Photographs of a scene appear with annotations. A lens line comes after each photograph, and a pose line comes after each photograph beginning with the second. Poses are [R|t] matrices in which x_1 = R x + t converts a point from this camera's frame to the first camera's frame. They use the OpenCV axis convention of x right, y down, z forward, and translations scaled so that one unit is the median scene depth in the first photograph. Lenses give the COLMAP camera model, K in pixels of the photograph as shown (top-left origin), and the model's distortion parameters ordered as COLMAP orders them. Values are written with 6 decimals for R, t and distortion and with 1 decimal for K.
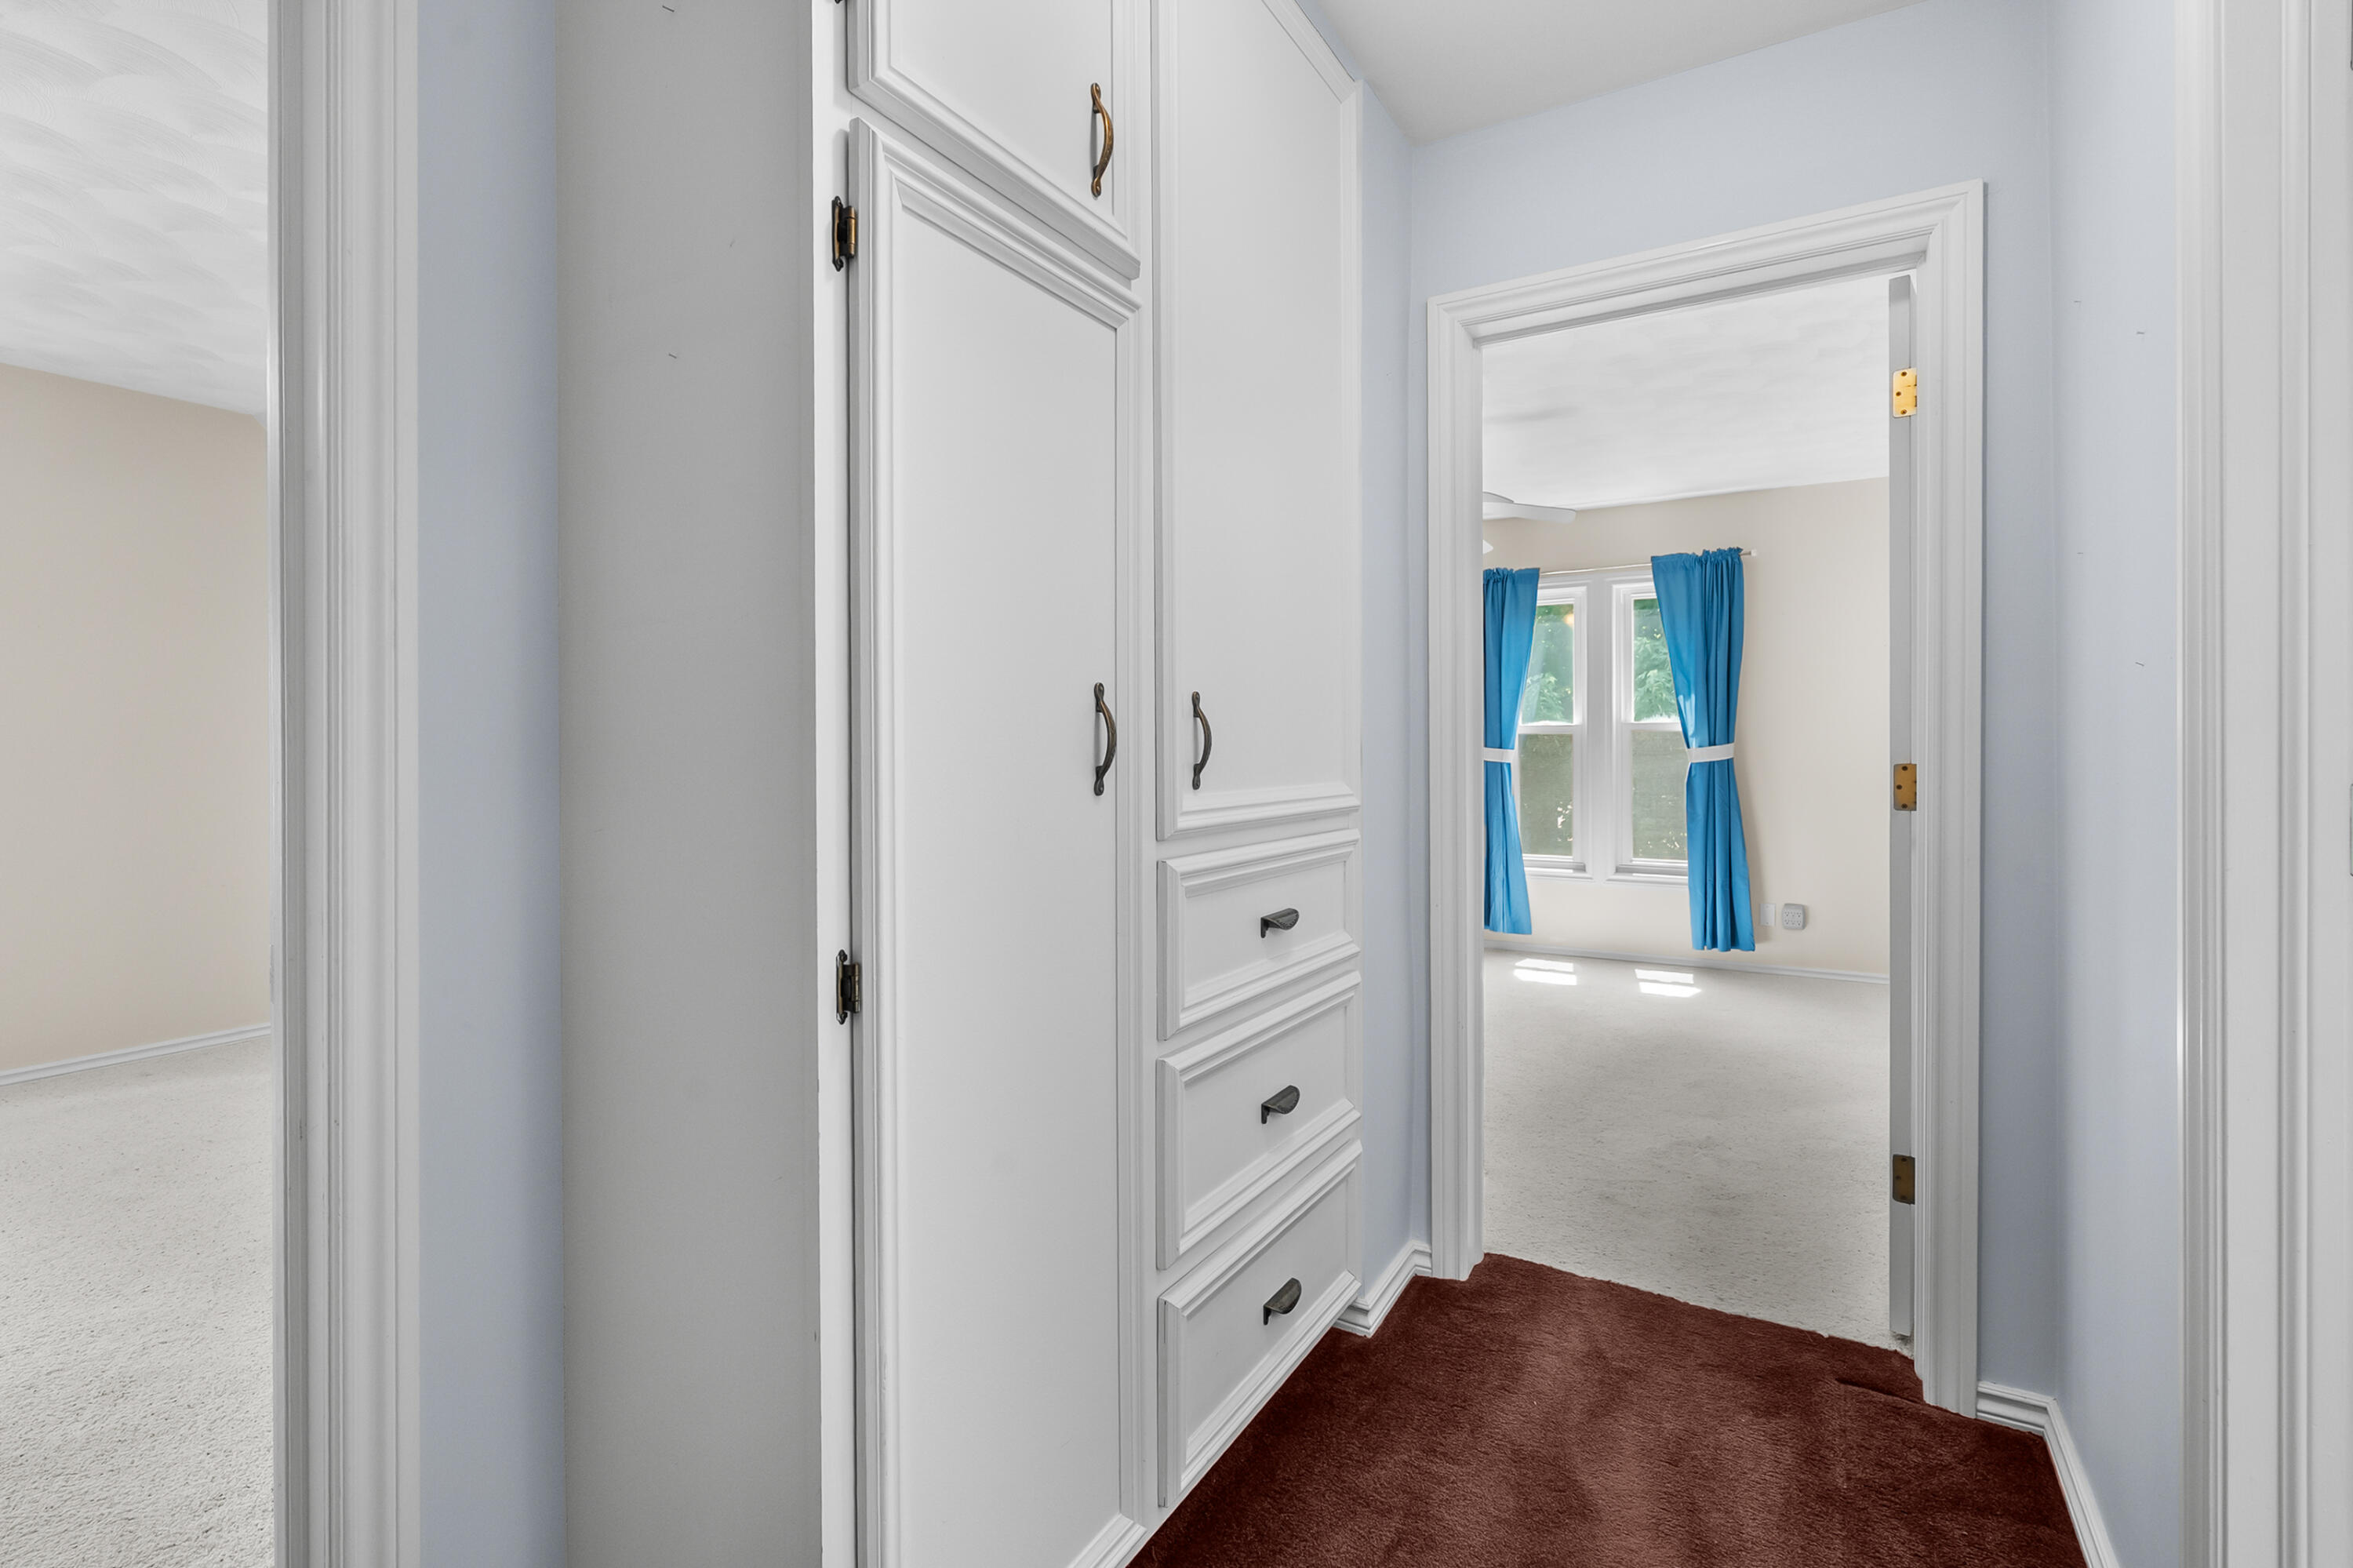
lens RADIAL K [[1088.5, 0, 1178.6], [0, 1088.5, 768.3], [0, 0, 1]] dist [-0.004856, 0.001218]
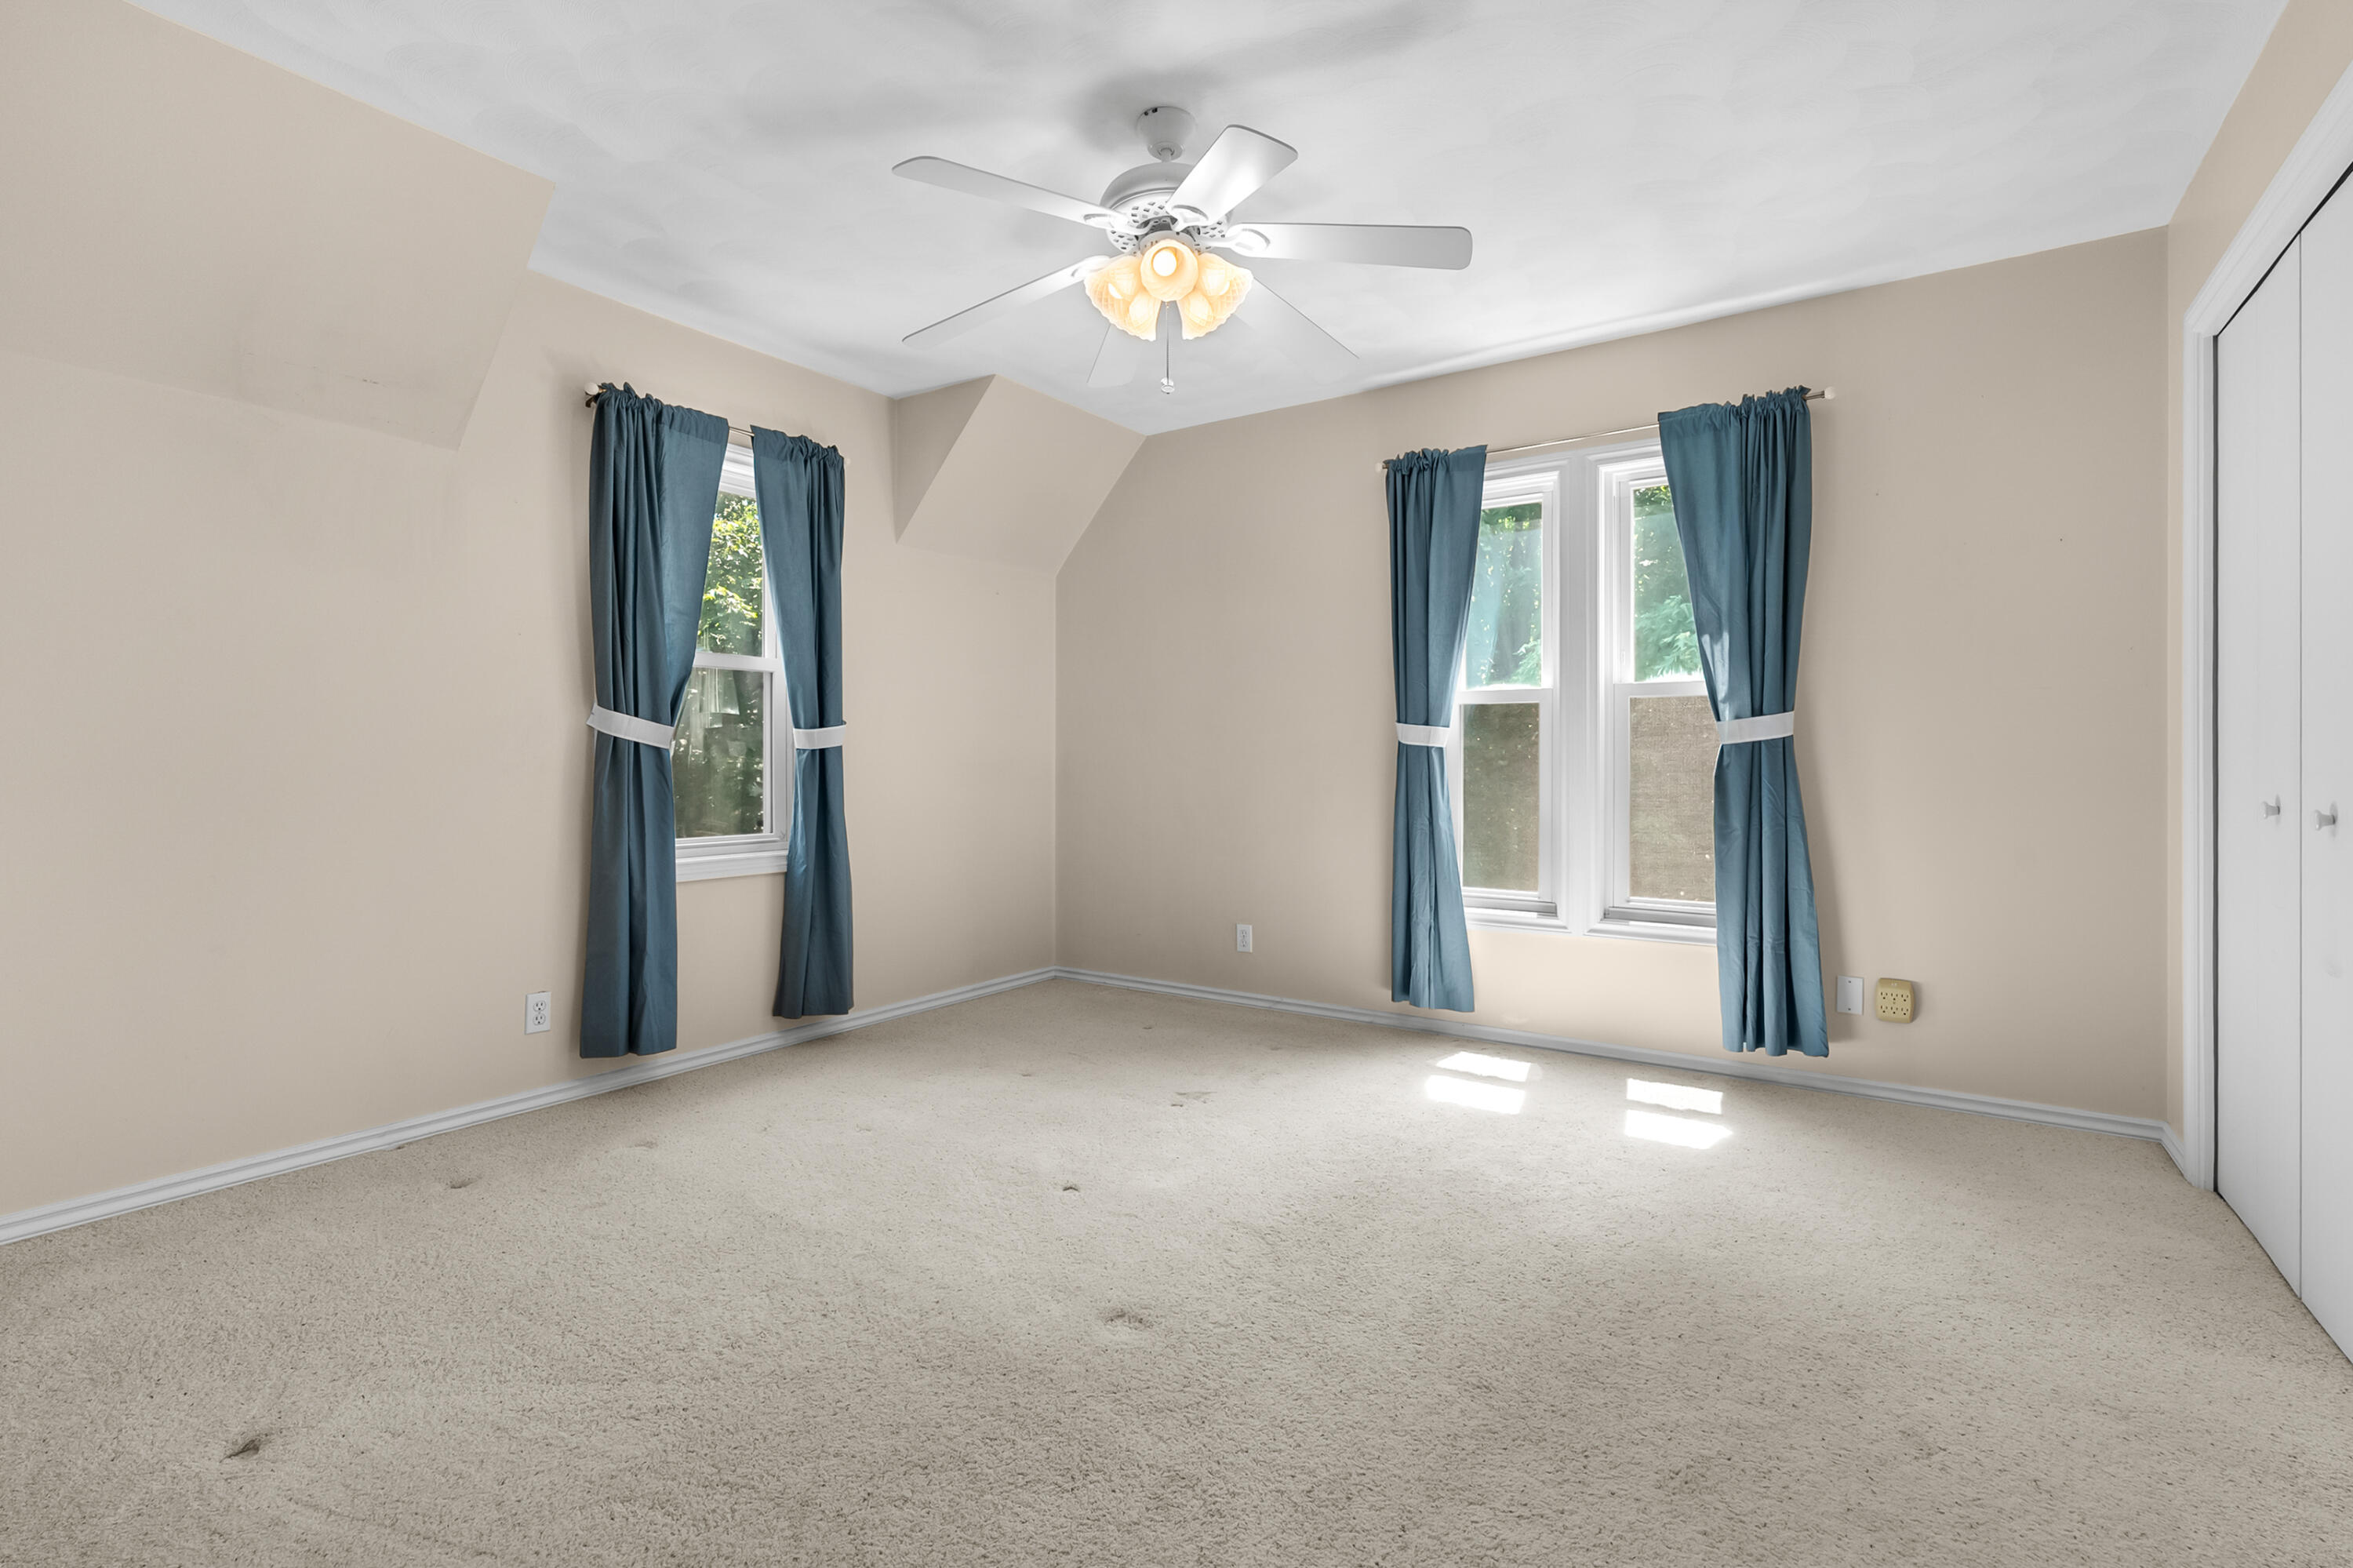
lens RADIAL K [[1088.5, 0, 1173.3], [0, 1088.5, 780.5], [0, 0, 1]] dist [-0.004856, 0.001218]
pose [[0.998960, 0.004786, -0.045339, 0.186234], [-0.004893, 0.999986, -0.002247, 0.018115], [0.045328, 0.002467, 0.998969, 0.366027]]
